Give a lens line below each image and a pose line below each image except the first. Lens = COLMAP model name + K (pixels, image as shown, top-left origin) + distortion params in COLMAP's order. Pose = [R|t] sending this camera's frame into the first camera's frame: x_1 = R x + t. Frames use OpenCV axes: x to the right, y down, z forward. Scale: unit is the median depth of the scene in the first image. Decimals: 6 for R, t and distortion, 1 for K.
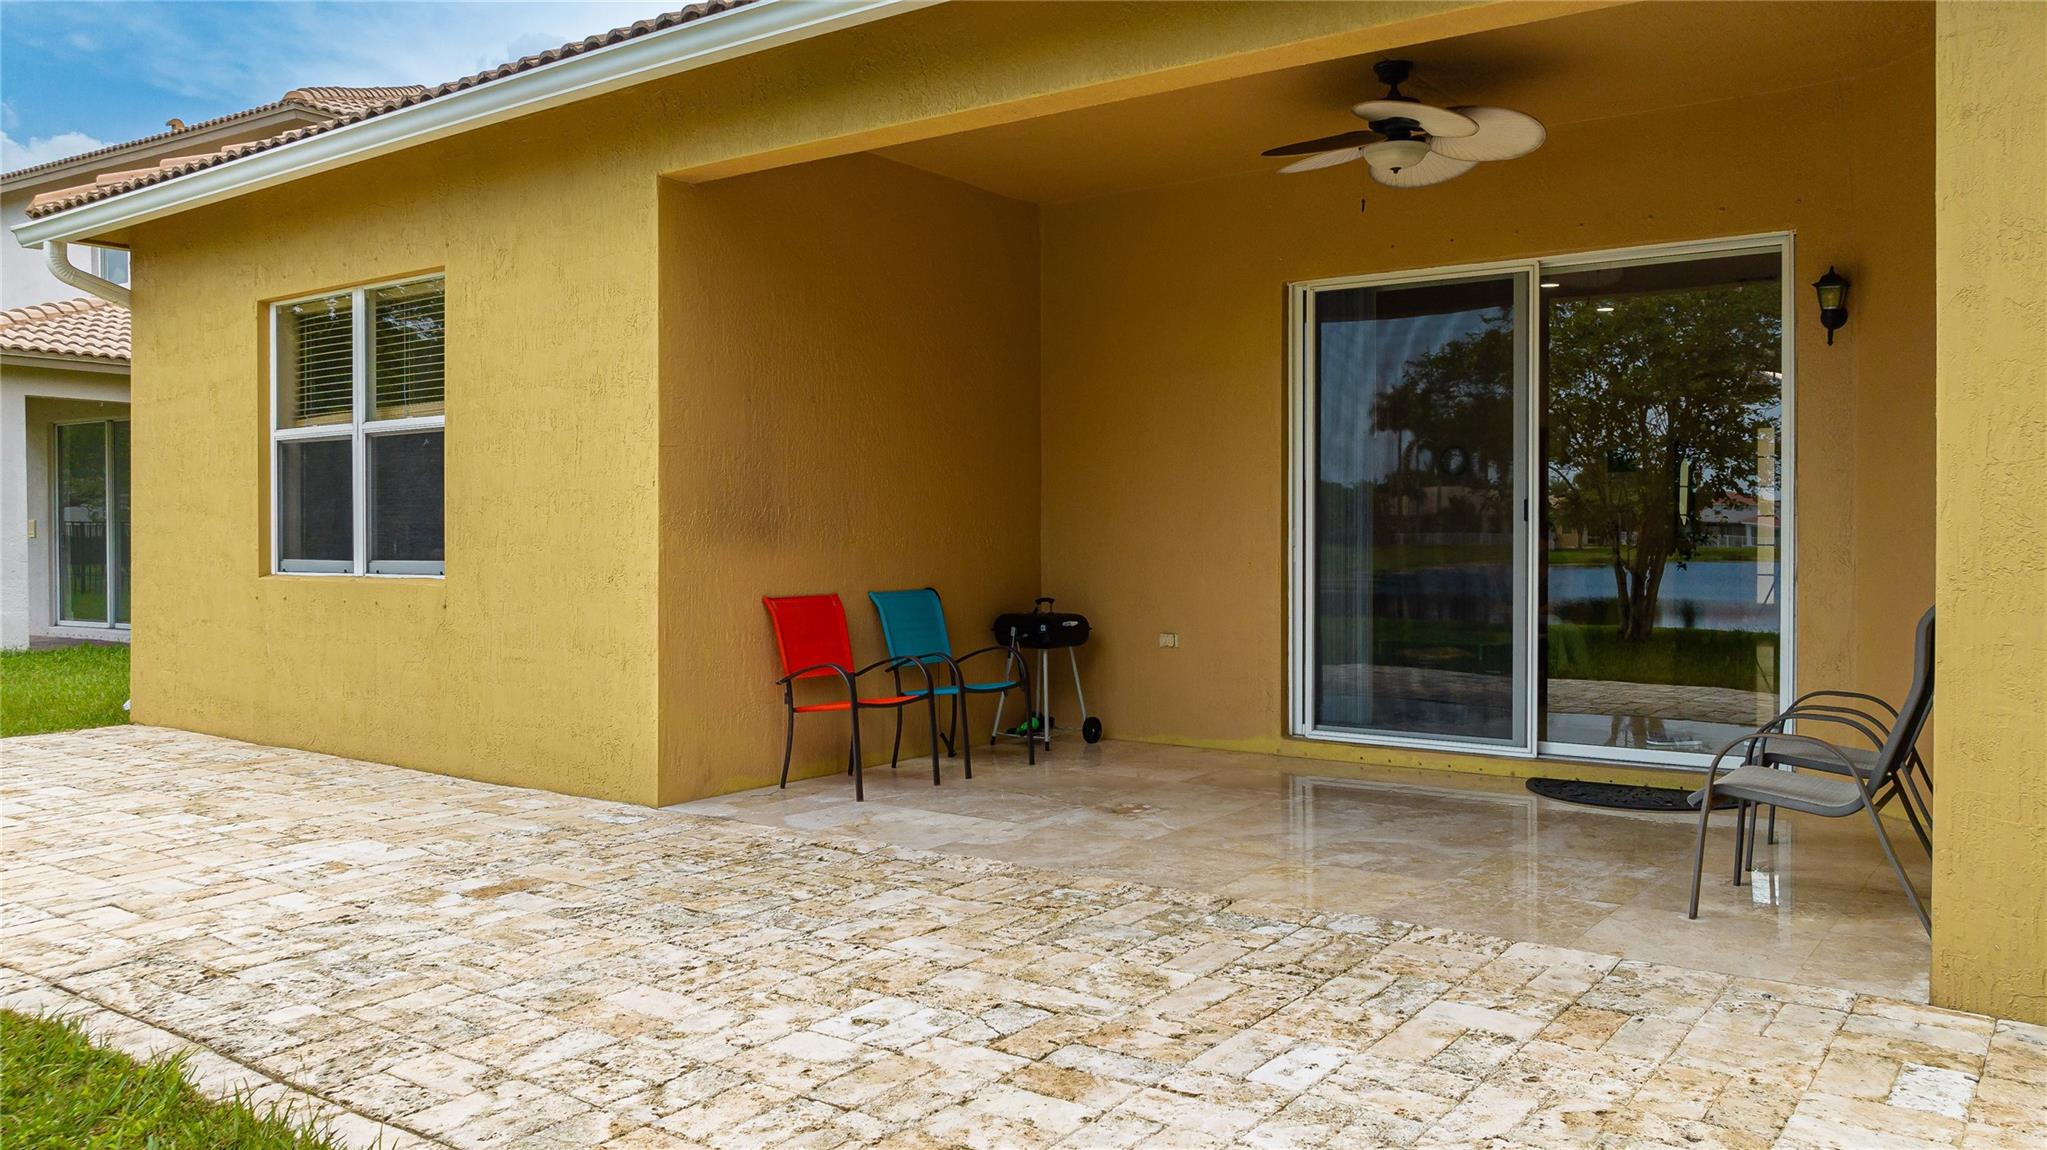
lens RADIAL K [[1501.2, 0, 1023.5], [0, 1501.2, 575.0], [0, 0, 1]] dist [-0.007548, -0.004494]
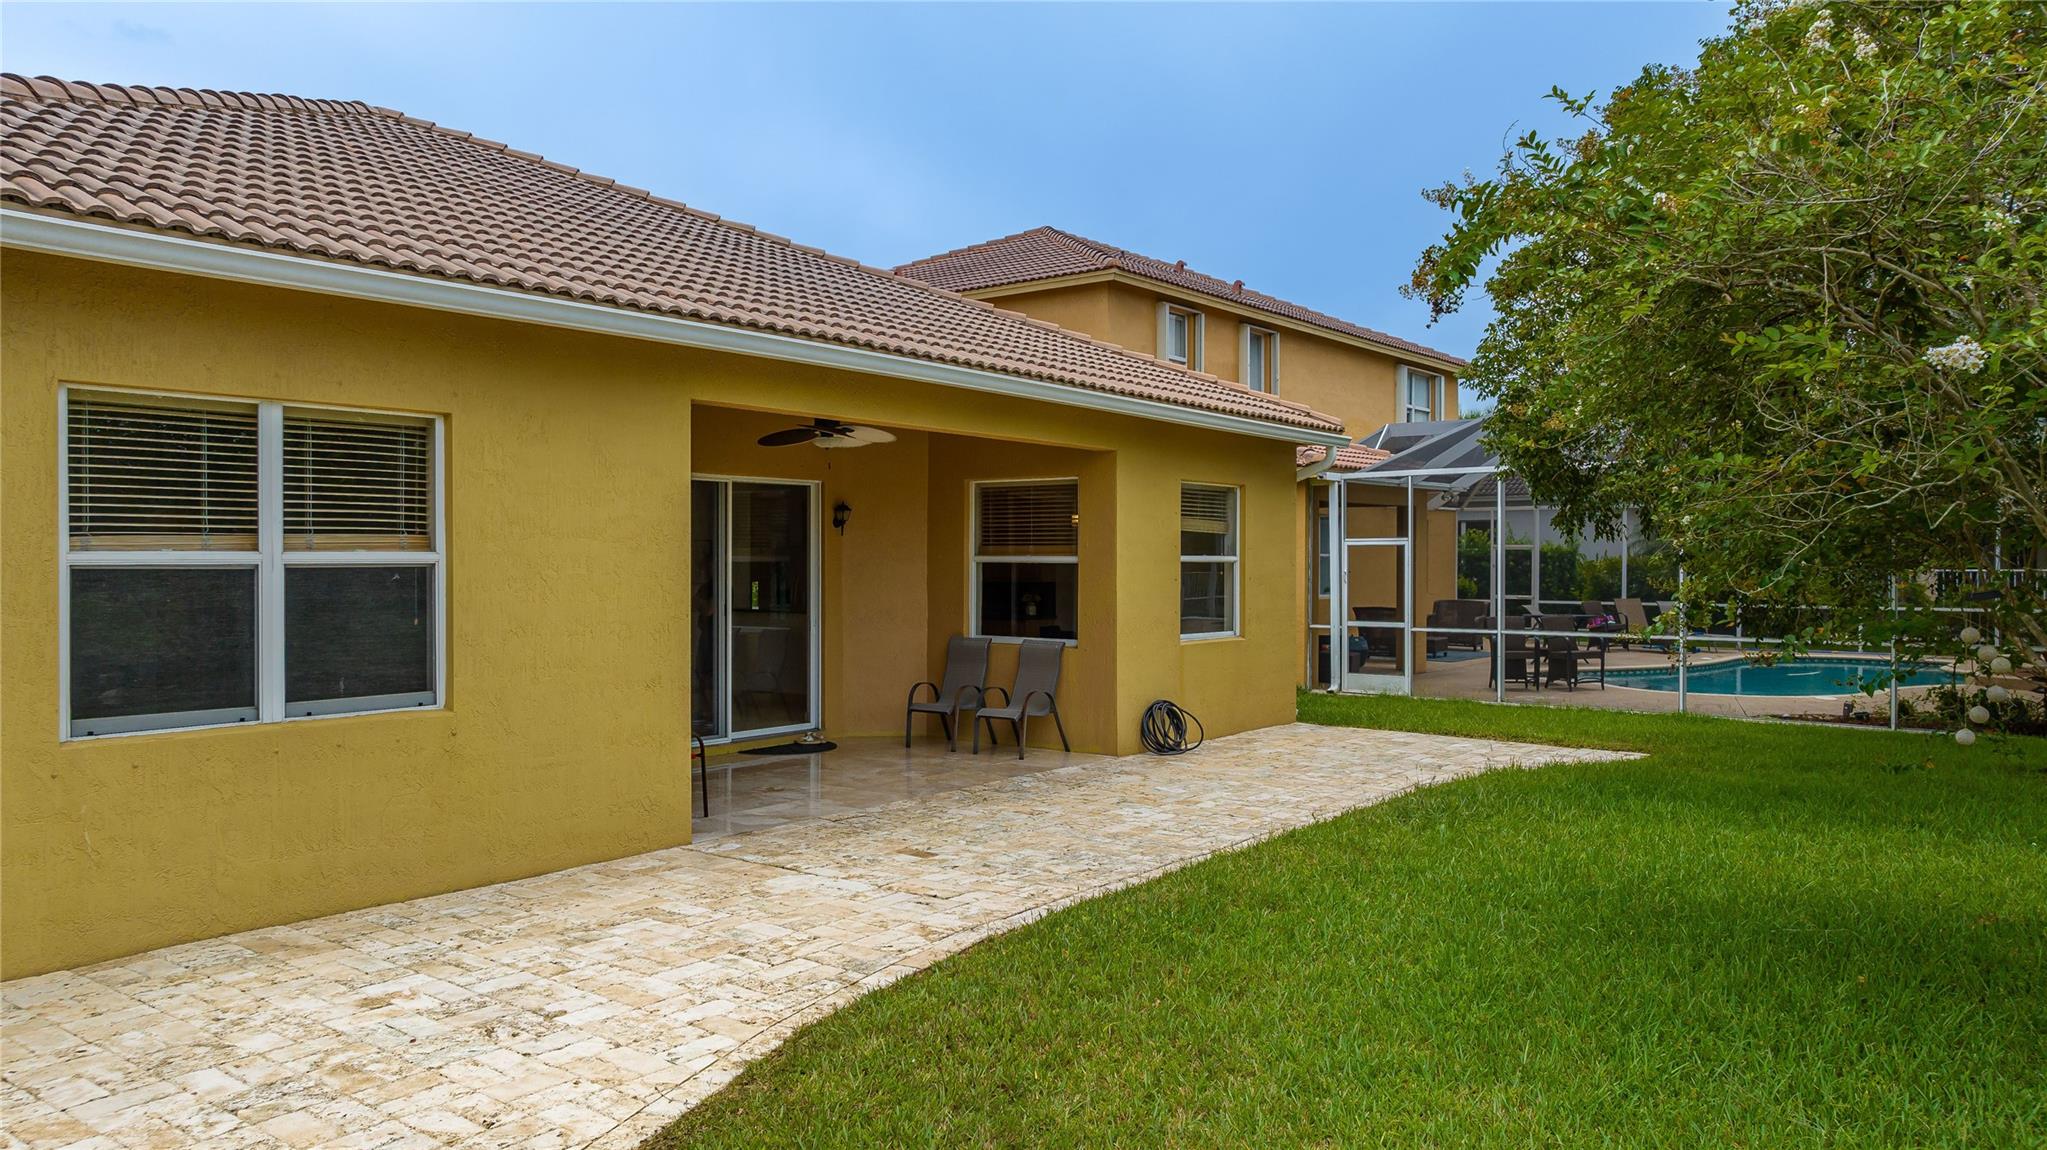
lens RADIAL K [[1501.2, 0, 1023.5], [0, 1501.2, 575.0], [0, 0, 1]] dist [-0.007548, -0.004494]
pose [[0.011637, -0.014234, 0.999831, -1.360156], [0.018903, 0.999723, 0.014013, -0.092915], [-0.999754, 0.018737, 0.011903, 0.538666]]
